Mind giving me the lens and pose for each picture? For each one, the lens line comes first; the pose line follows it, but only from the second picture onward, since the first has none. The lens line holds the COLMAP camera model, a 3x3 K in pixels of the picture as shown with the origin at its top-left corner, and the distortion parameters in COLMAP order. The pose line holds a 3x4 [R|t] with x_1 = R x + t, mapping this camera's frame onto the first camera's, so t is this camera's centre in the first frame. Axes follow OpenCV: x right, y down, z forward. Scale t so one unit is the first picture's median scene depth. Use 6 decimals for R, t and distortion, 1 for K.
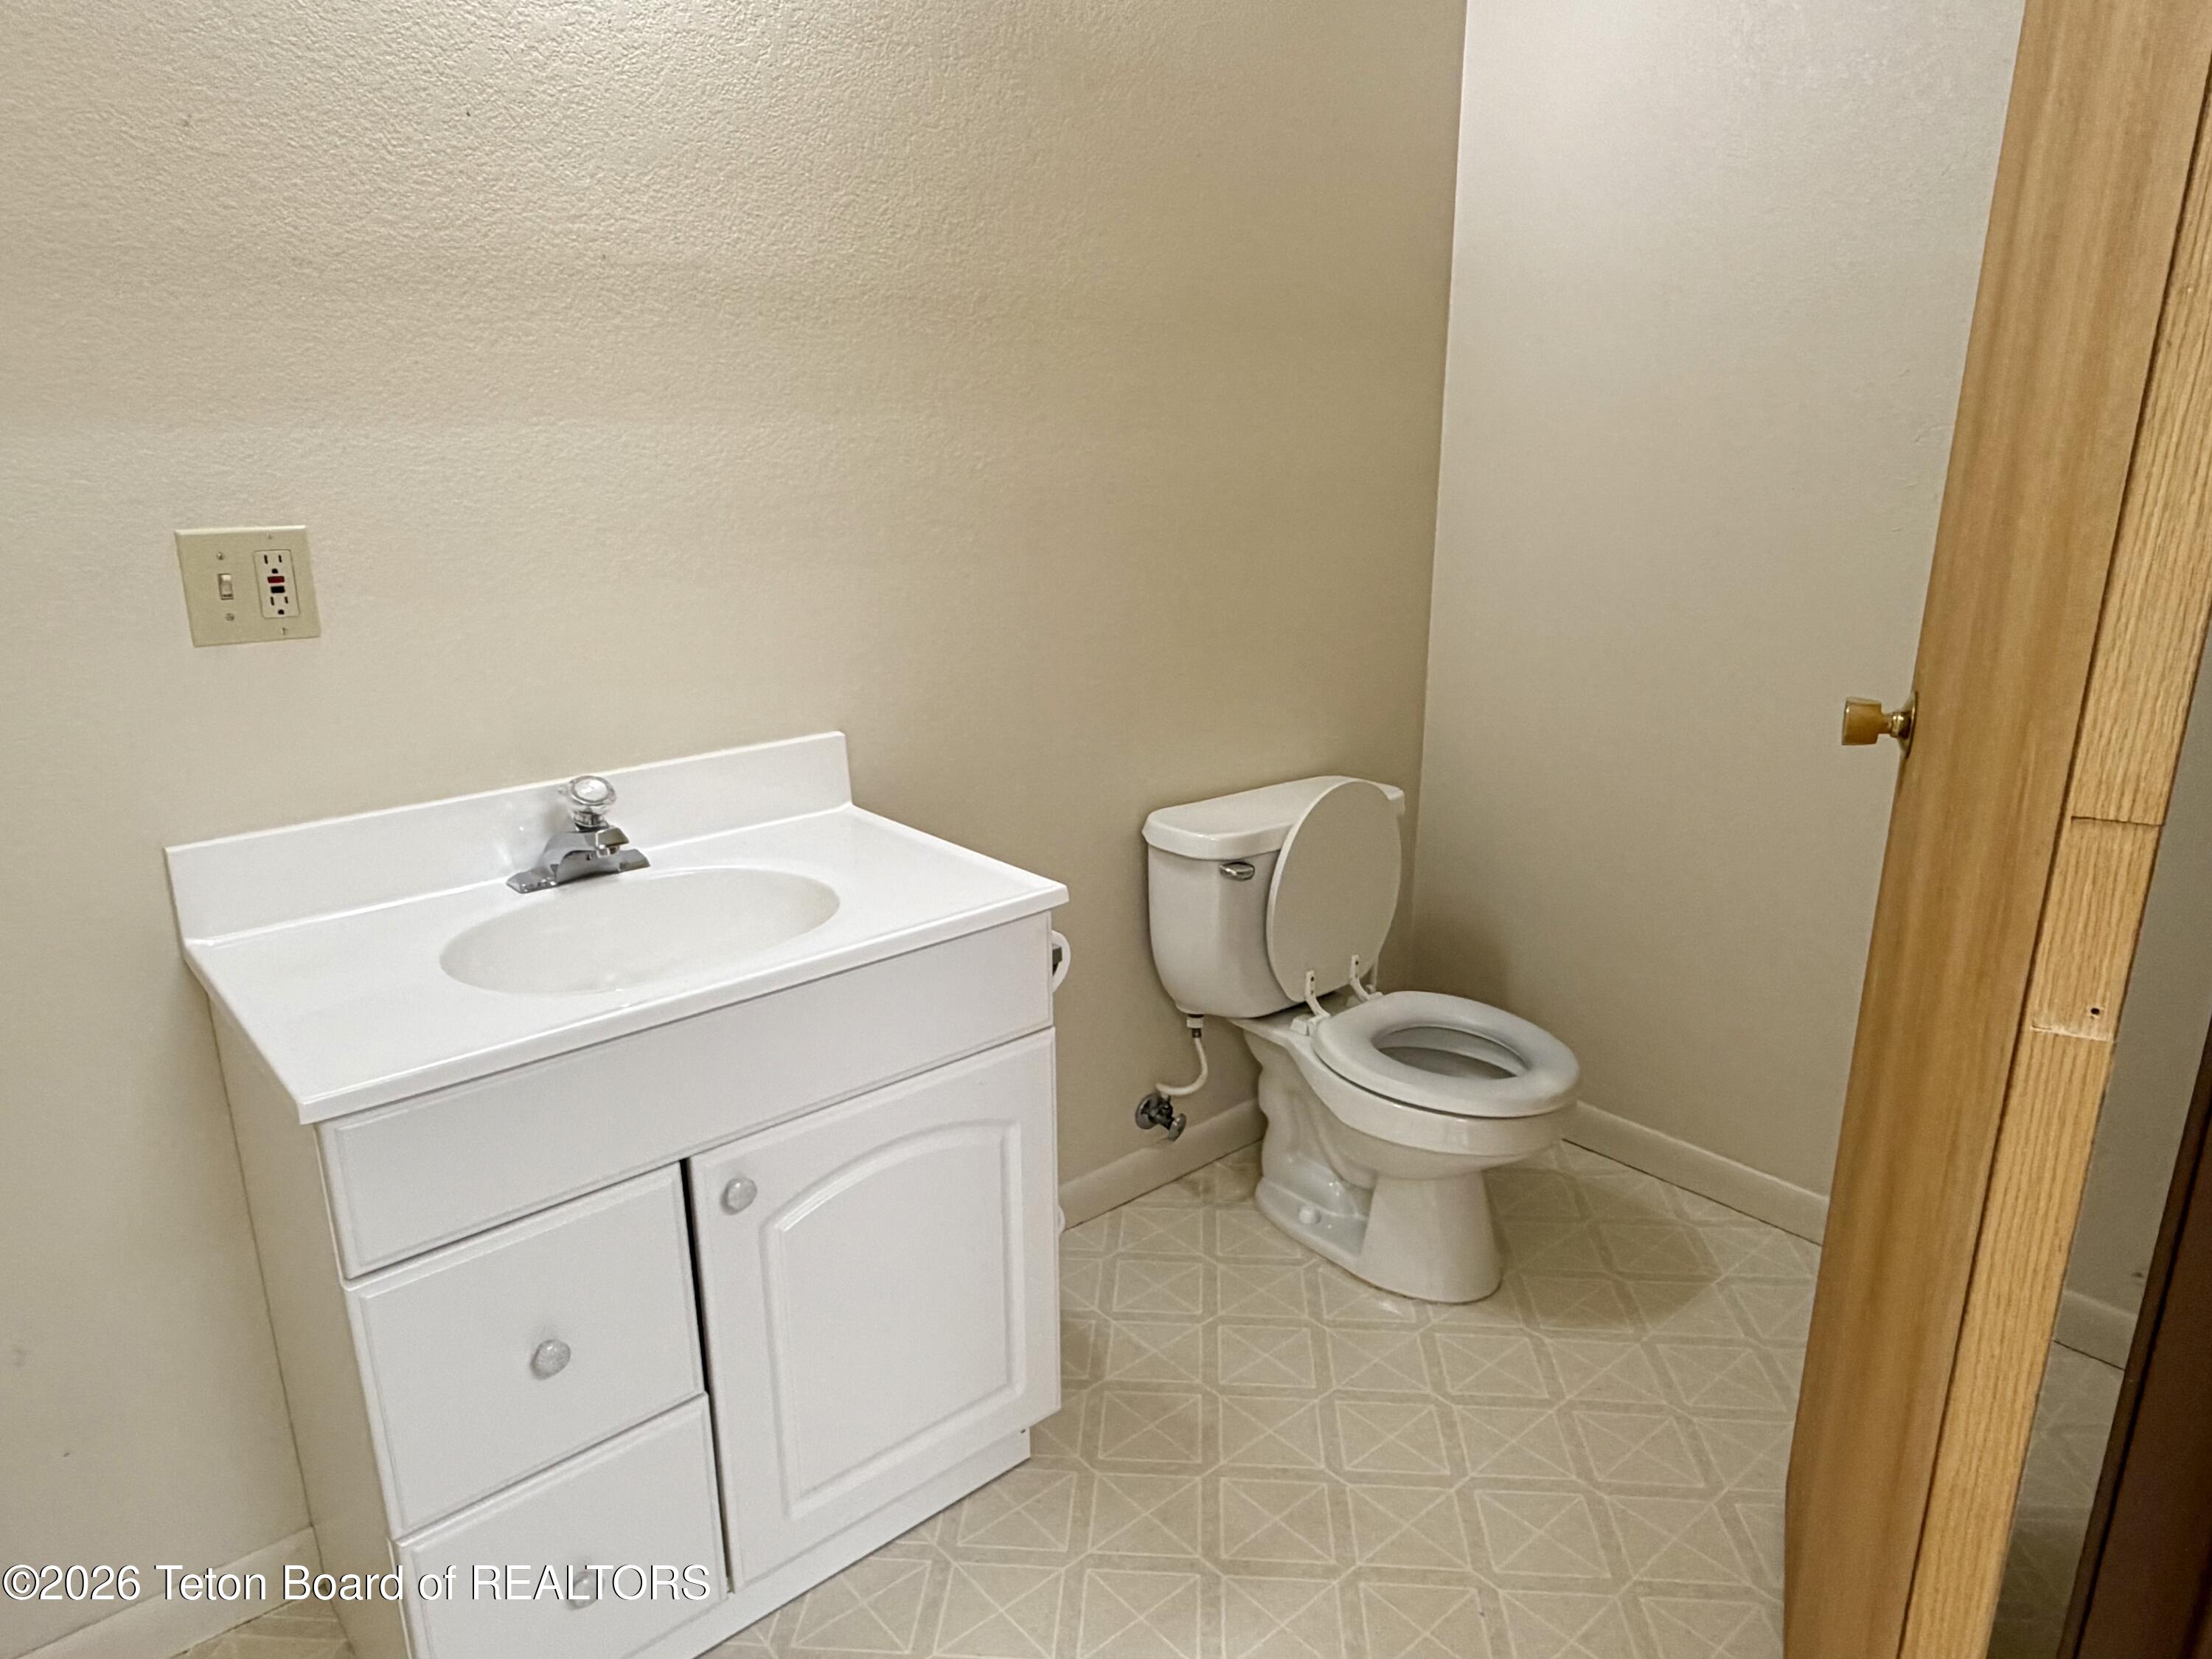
lens RADIAL K [[1424.1, 0, 1109.3], [0, 1424.1, 829.1], [0, 0, 1]] dist [0.005482, 0.004148]
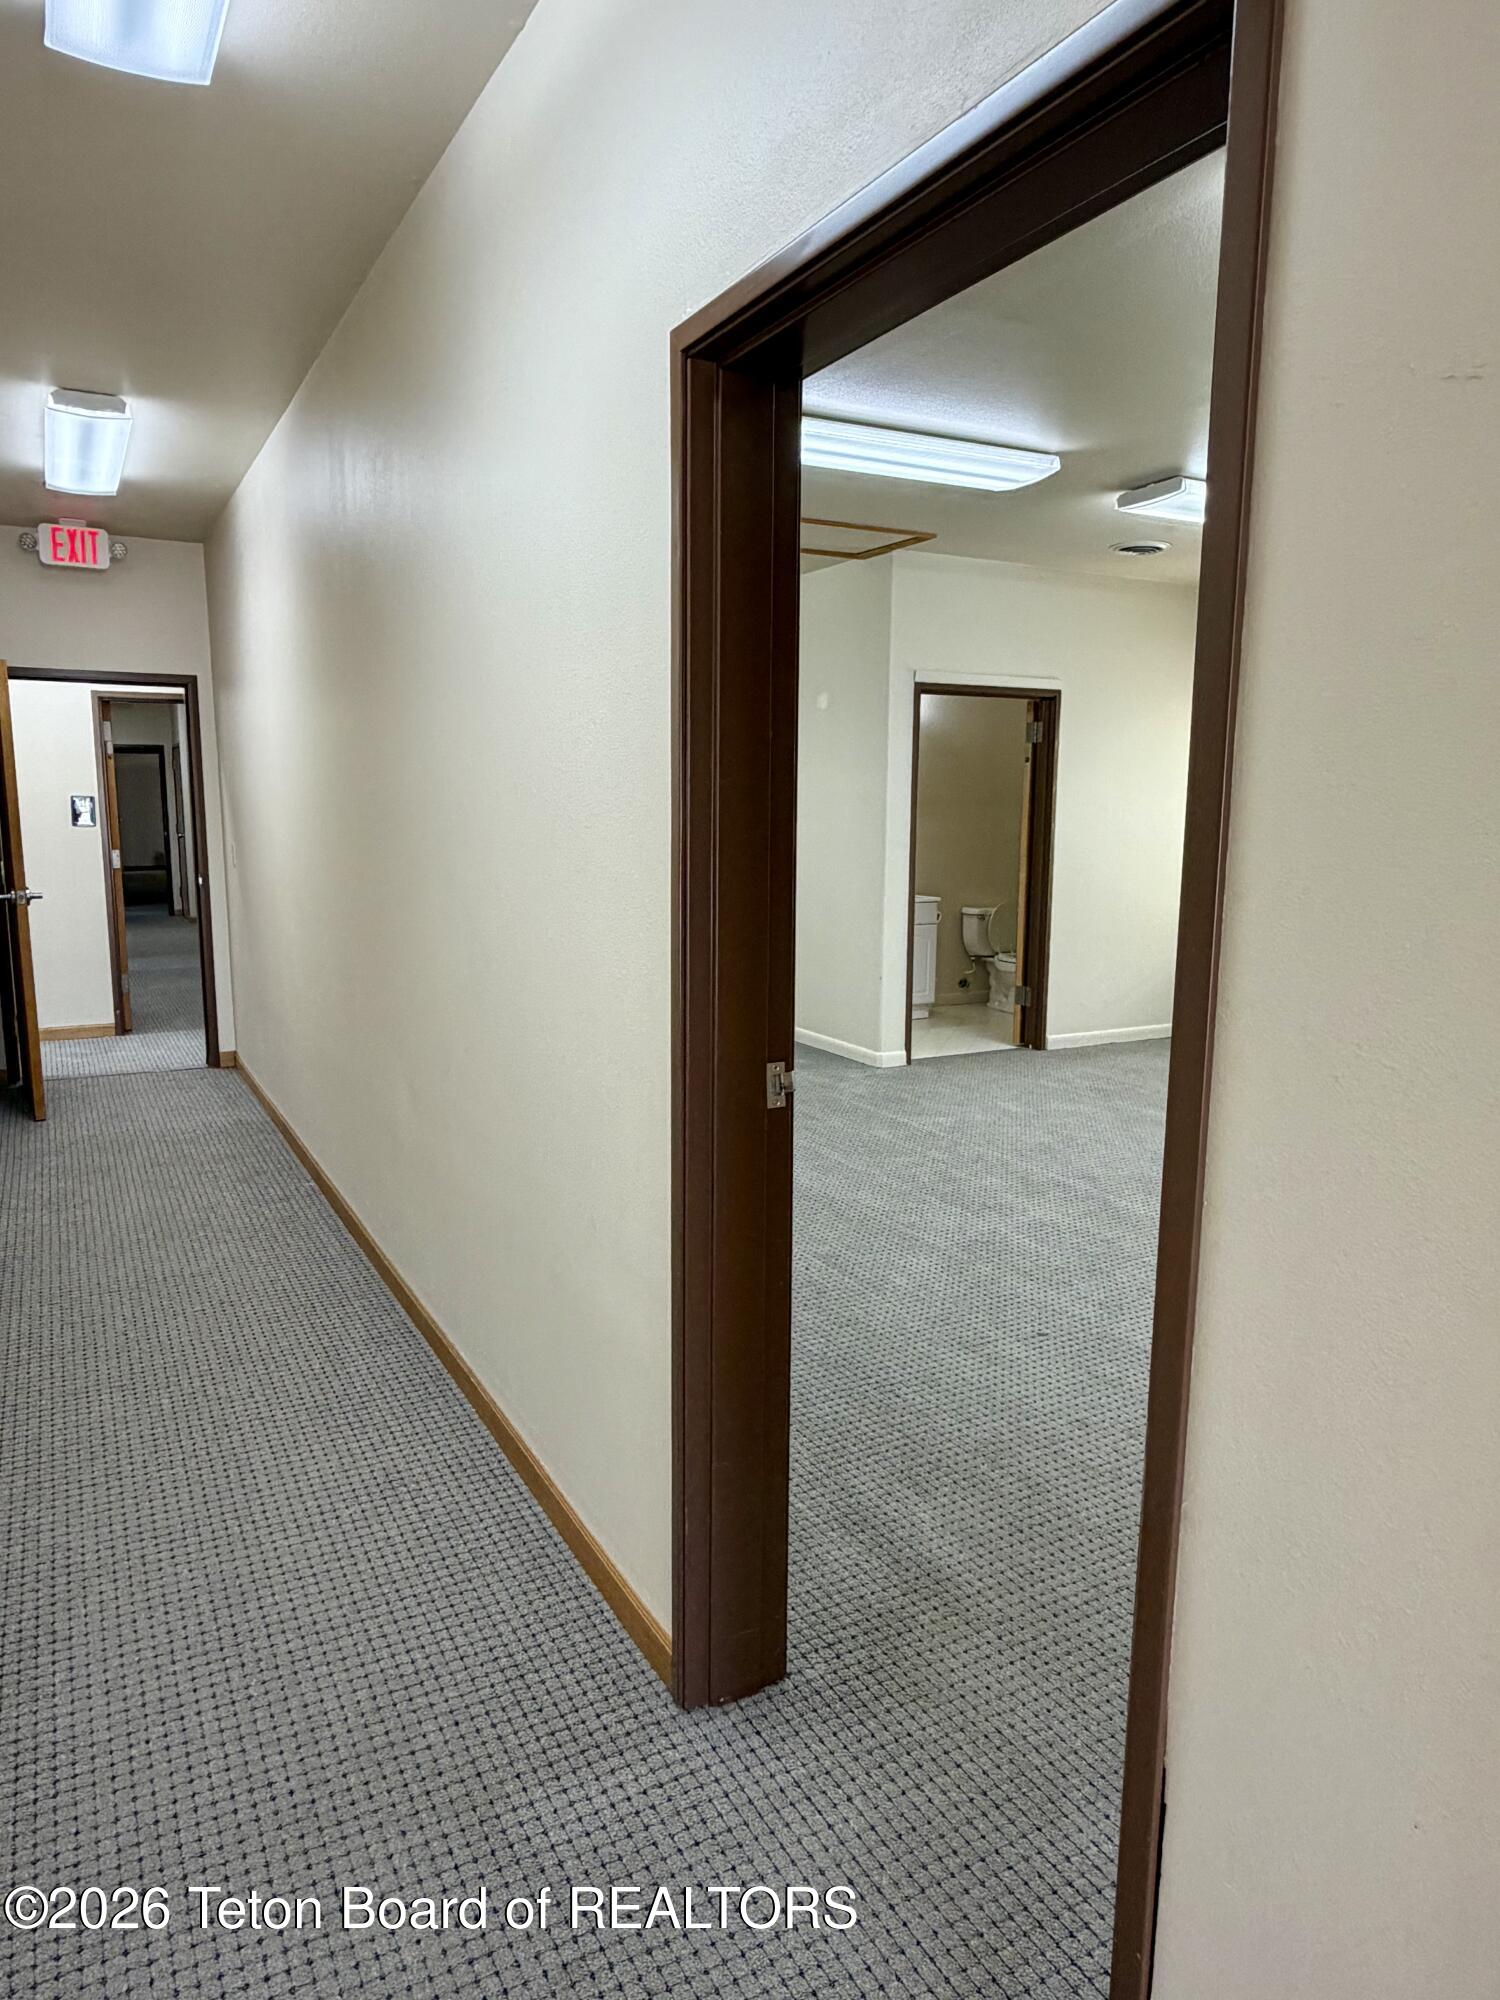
lens RADIAL K [[1287.6, 0, 766.5], [0, 1287.6, 1005.4], [0, 0, 1]] dist [0.005482, 0.004148]
pose [[0.978084, 0.048402, -0.202509, 0.250891], [-0.075368, 0.988952, -0.127643, 0.836854], [0.194093, 0.140108, 0.970926, -2.925139]]
